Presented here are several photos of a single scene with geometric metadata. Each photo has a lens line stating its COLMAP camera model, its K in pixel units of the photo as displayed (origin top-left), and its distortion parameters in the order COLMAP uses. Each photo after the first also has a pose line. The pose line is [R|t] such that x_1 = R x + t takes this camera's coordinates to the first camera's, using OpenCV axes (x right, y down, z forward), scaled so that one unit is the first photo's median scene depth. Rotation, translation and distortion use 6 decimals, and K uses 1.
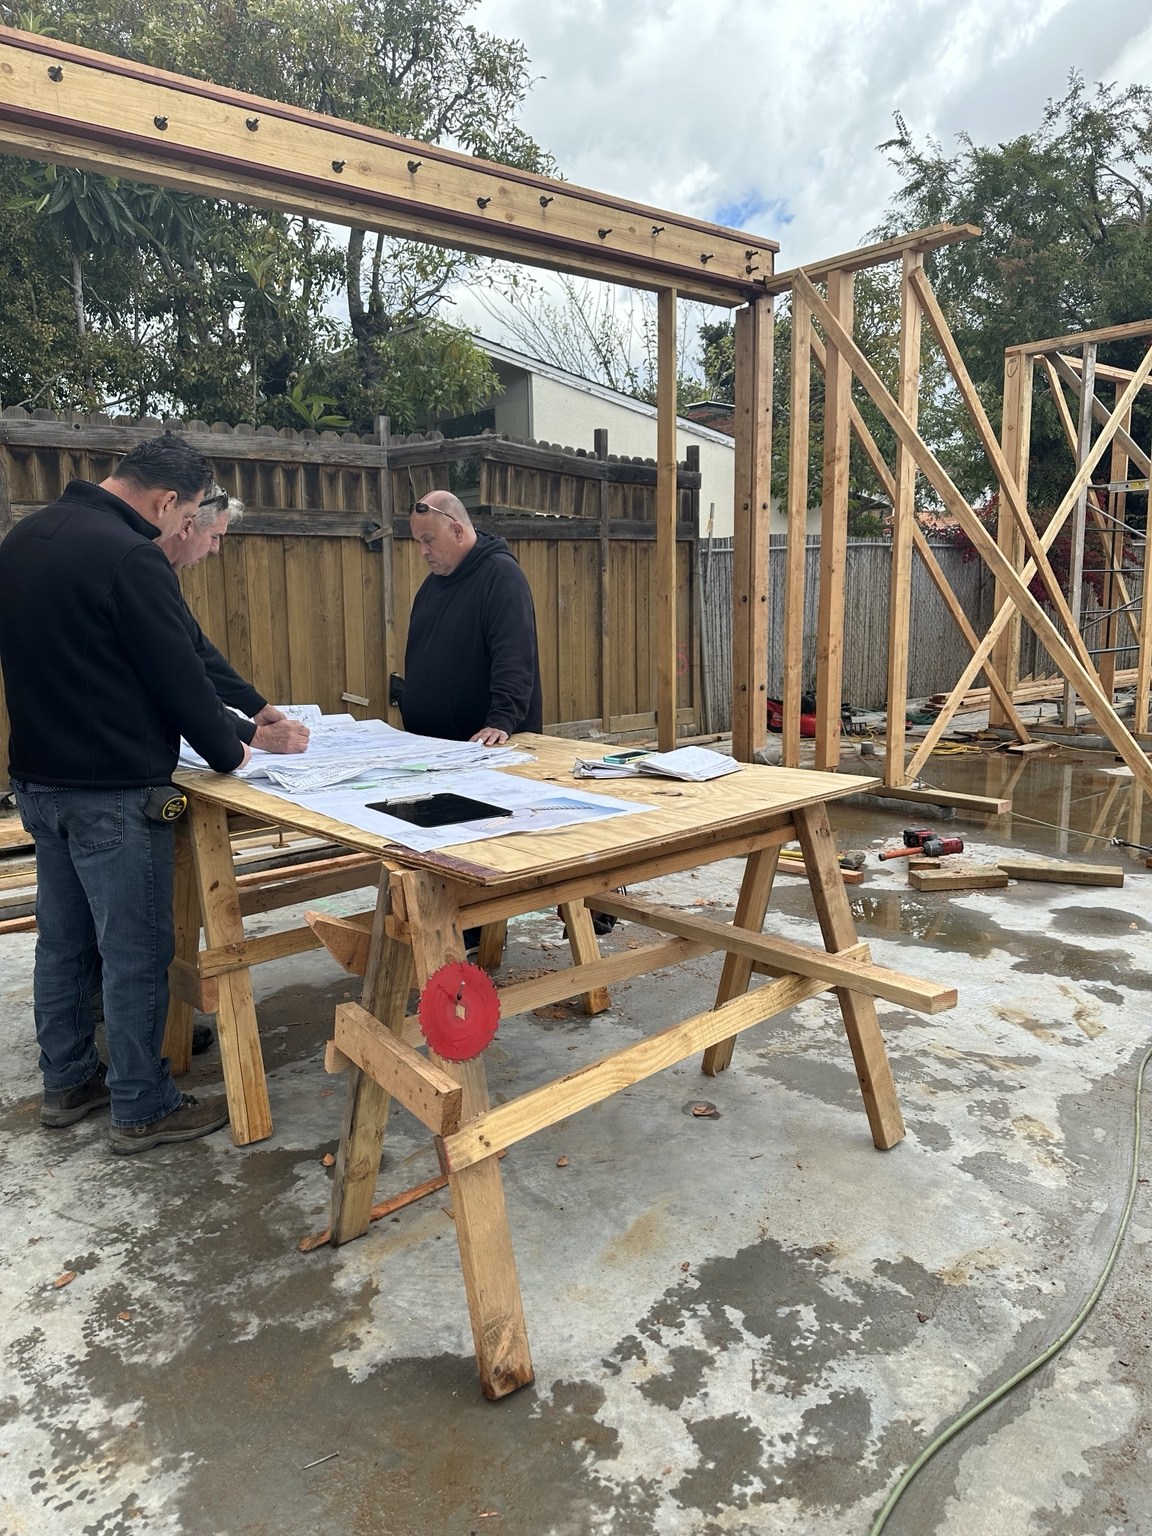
lens RADIAL K [[1061.4, 0, 573.0], [0, 1061.4, 765.1], [0, 0, 1]] dist [-0.037452, -0.007311]
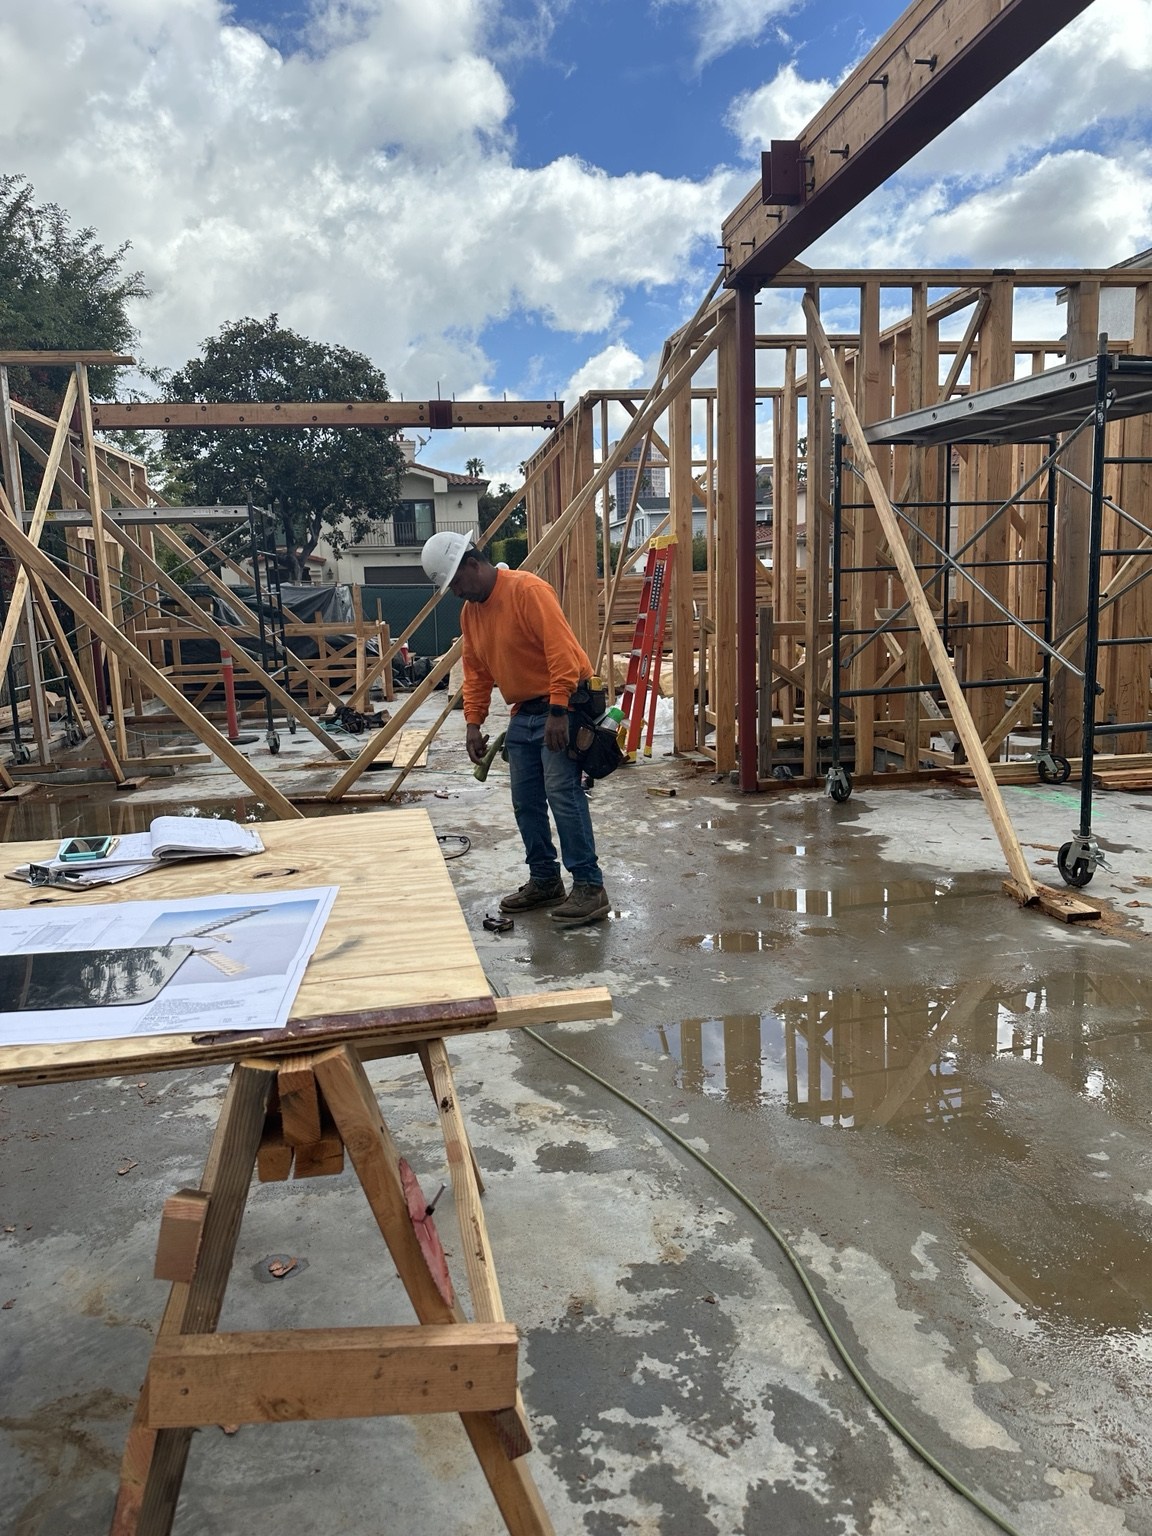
lens RADIAL K [[1061.4, 0, 575.6], [0, 1061.4, 767.2], [0, 0, 1]] dist [-0.037452, -0.007311]
pose [[0.523548, -0.148456, 0.838963, -0.531127], [0.174896, 0.982458, 0.064704, -0.073852], [-0.833852, 0.112856, 0.540329, 0.506702]]
